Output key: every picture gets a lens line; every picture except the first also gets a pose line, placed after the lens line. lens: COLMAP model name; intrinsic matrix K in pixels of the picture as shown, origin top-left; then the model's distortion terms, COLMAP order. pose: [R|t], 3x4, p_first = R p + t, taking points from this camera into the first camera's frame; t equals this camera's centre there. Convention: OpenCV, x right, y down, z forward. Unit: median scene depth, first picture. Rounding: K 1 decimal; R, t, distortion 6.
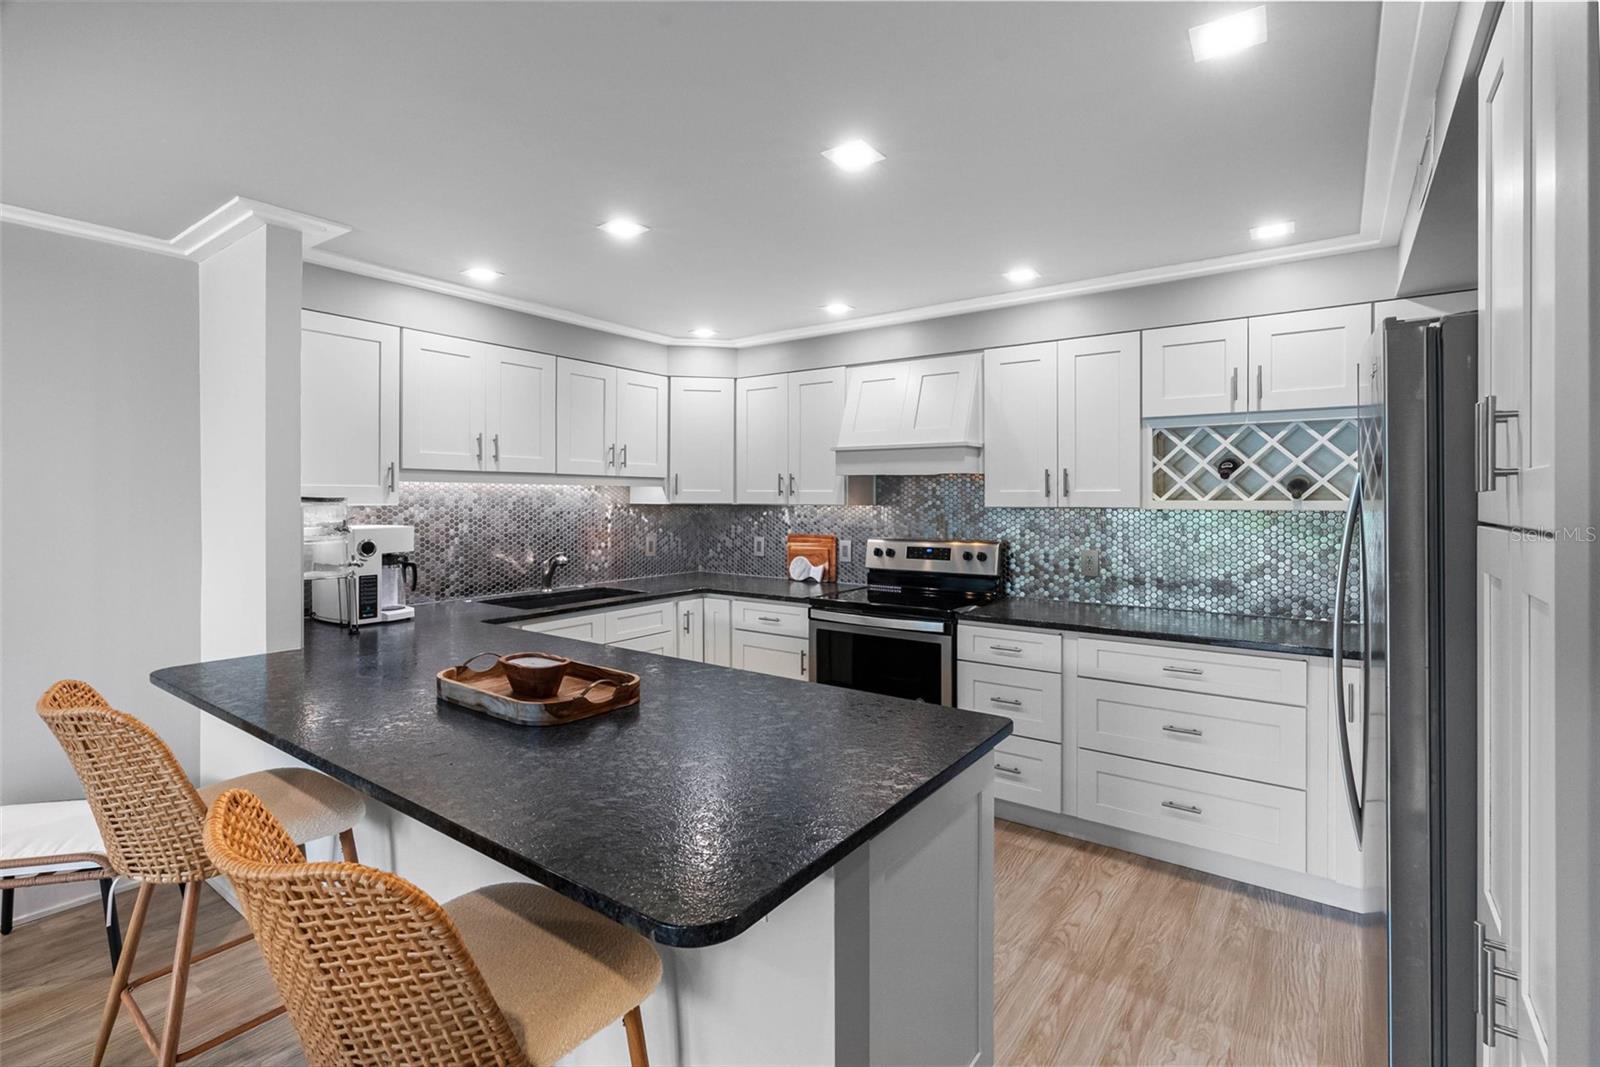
lens RADIAL K [[725.7, 0, 806.7], [0, 725.7, 500.7], [0, 0, 1]] dist [-0.001366, 0.000337]
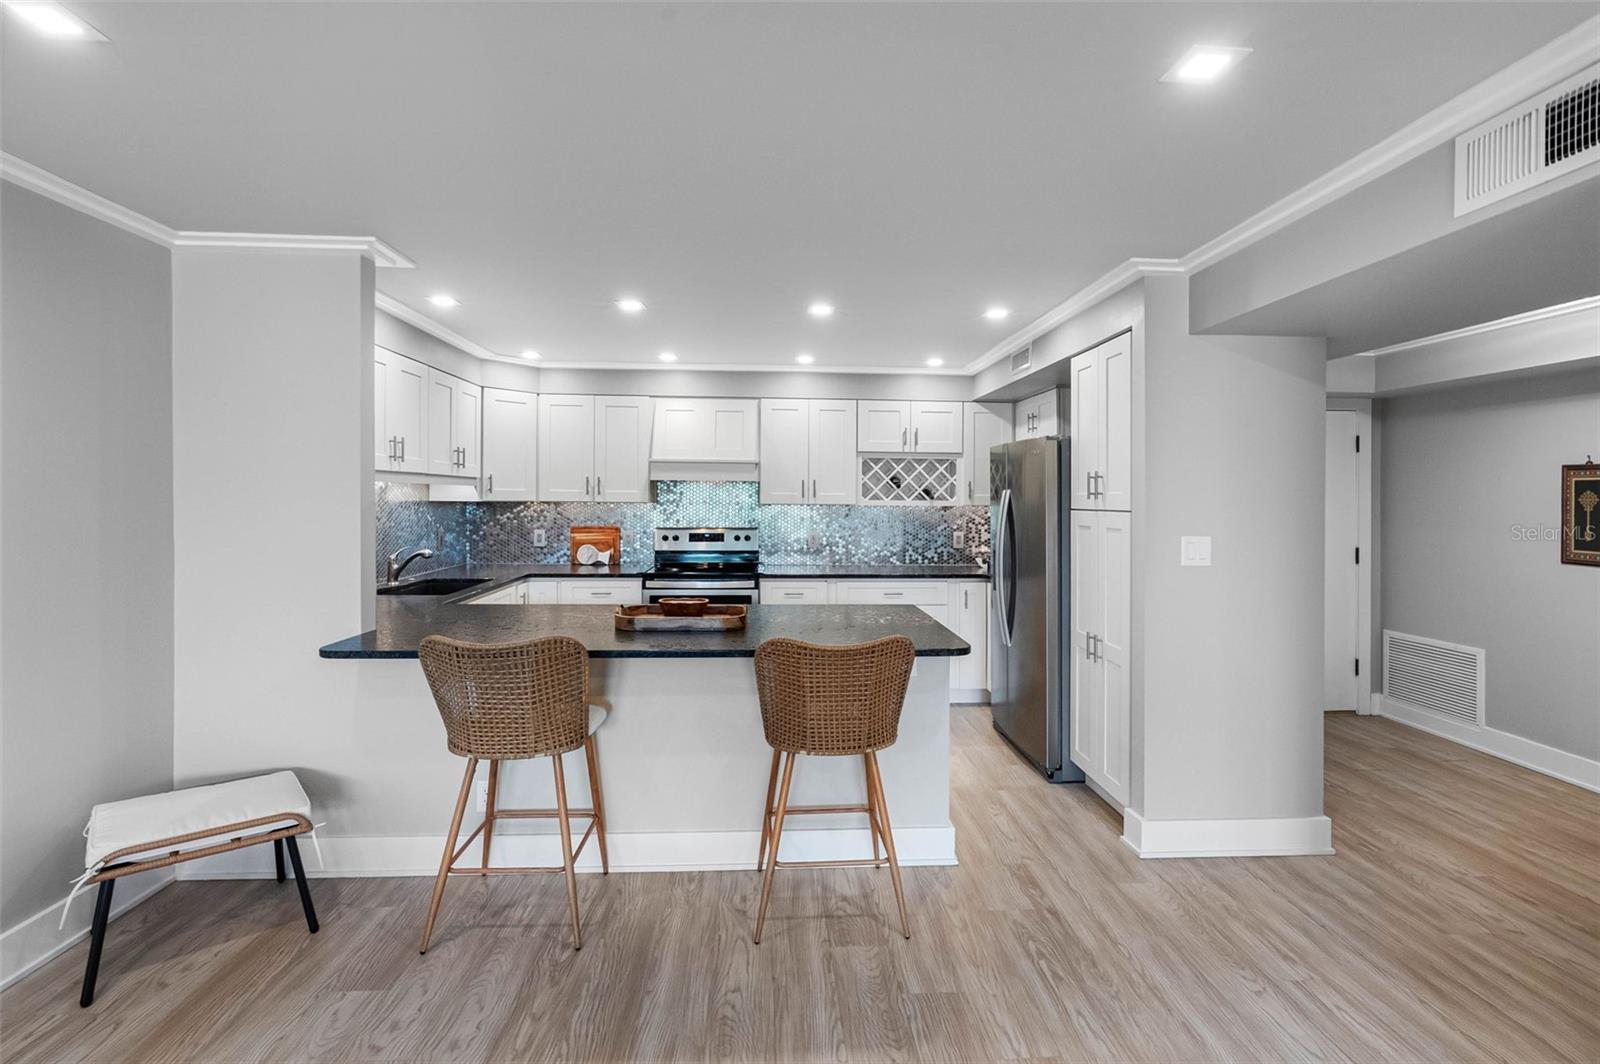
lens RADIAL K [[725.7, 0, 806.7], [0, 725.7, 499.2], [0, 0, 1]] dist [-0.001366, 0.000337]
pose [[0.772950, 0.003161, 0.634459, -0.511409], [-0.004943, 0.999987, 0.001039, -0.002344], [-0.634448, -0.003939, 0.772956, -0.174655]]
